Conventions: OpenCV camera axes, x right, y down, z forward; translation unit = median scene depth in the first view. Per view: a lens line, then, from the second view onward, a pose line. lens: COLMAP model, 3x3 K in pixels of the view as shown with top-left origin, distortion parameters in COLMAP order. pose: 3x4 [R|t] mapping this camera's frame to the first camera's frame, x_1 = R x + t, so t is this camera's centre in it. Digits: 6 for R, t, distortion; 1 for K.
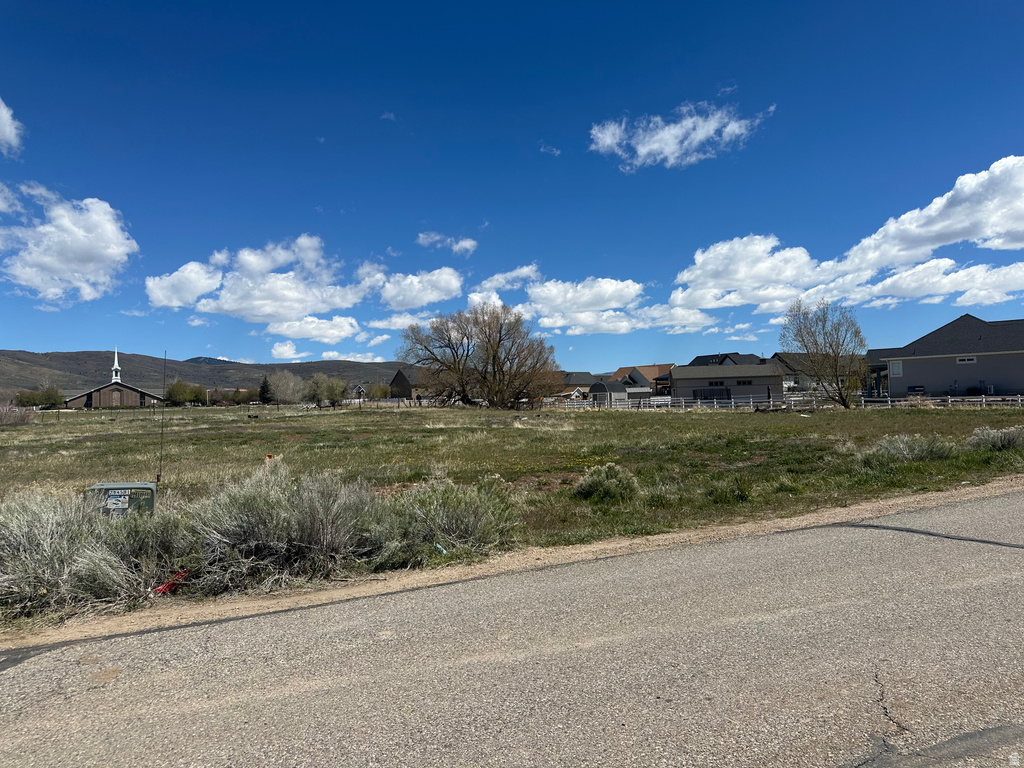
lens RADIAL K [[728.8, 0, 499.6], [0, 728.8, 410.6], [0, 0, 1]] dist [0.044709, -0.003583]
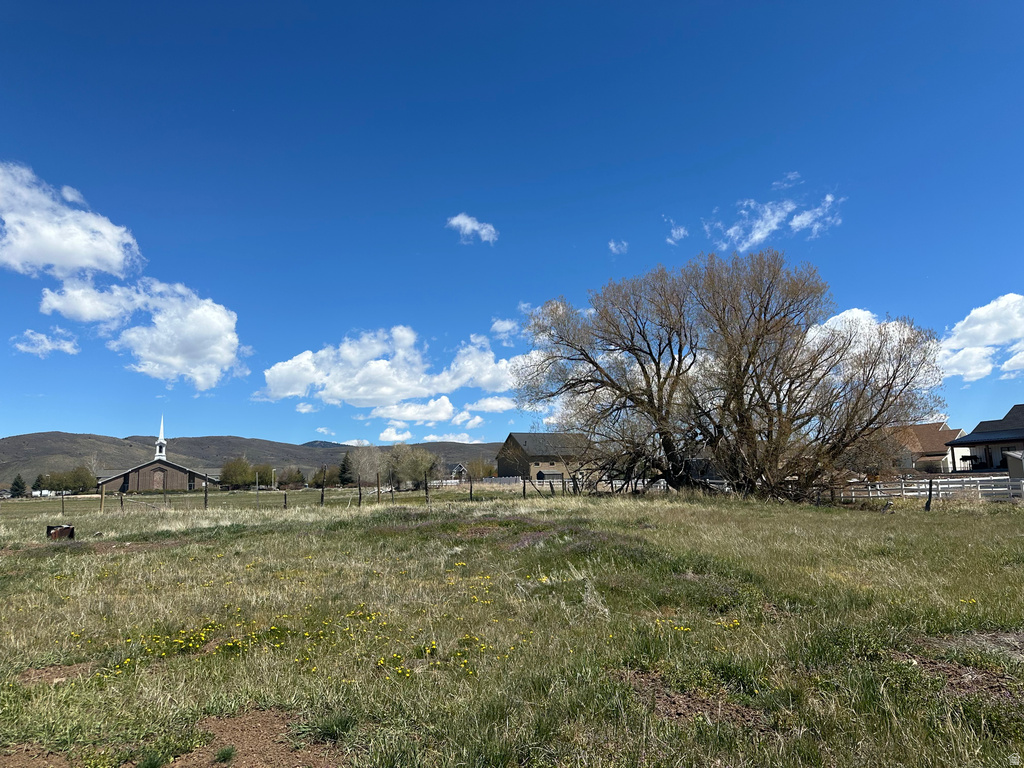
lens RADIAL K [[675.1, 0, 508.5], [0, 675.1, 382.8], [0, 0, 1]] dist [-0.004609, -0.000851]
pose [[0.993596, -0.021856, -0.110860, -0.018788], [0.004126, 0.987478, -0.157701, -0.001292], [0.112919, 0.156234, 0.981244, 0.099963]]
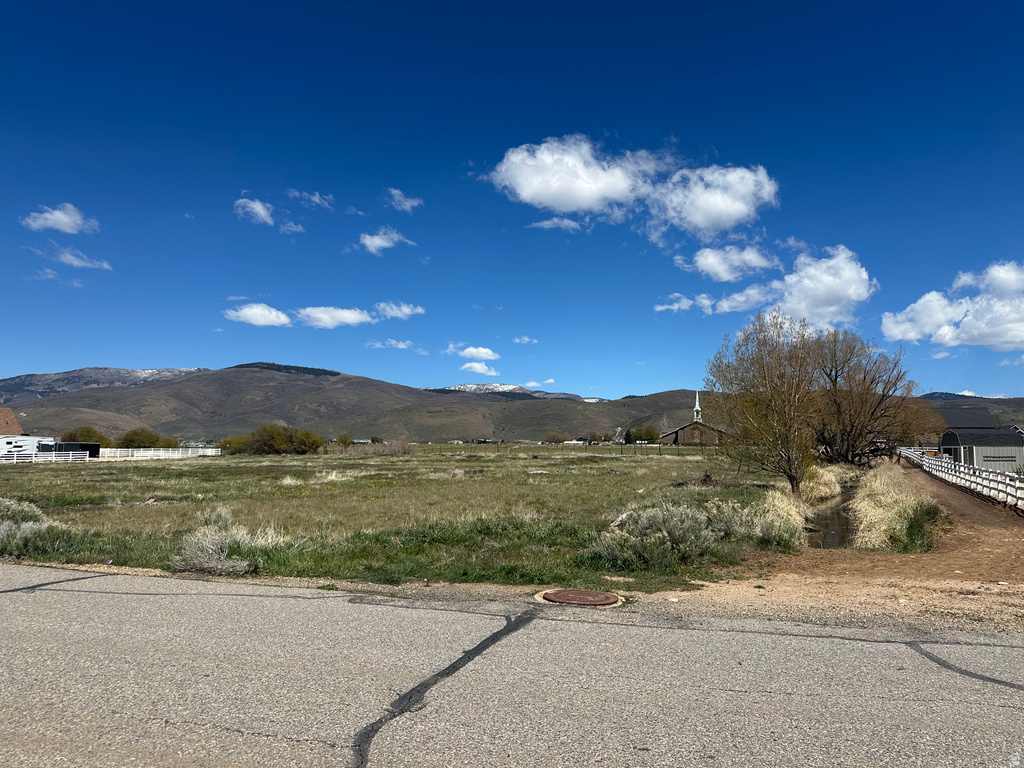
lens RADIAL K [[728.7, 0, 512.0], [0, 728.7, 384.0], [0, 0, 1]] dist [0.093416, -0.134455]
pose [[0.578426, -0.037558, -0.814870, 0.073195], [-0.031513, 0.997165, -0.068329, -0.003497], [0.815126, 0.065202, 0.575603, 0.041850]]
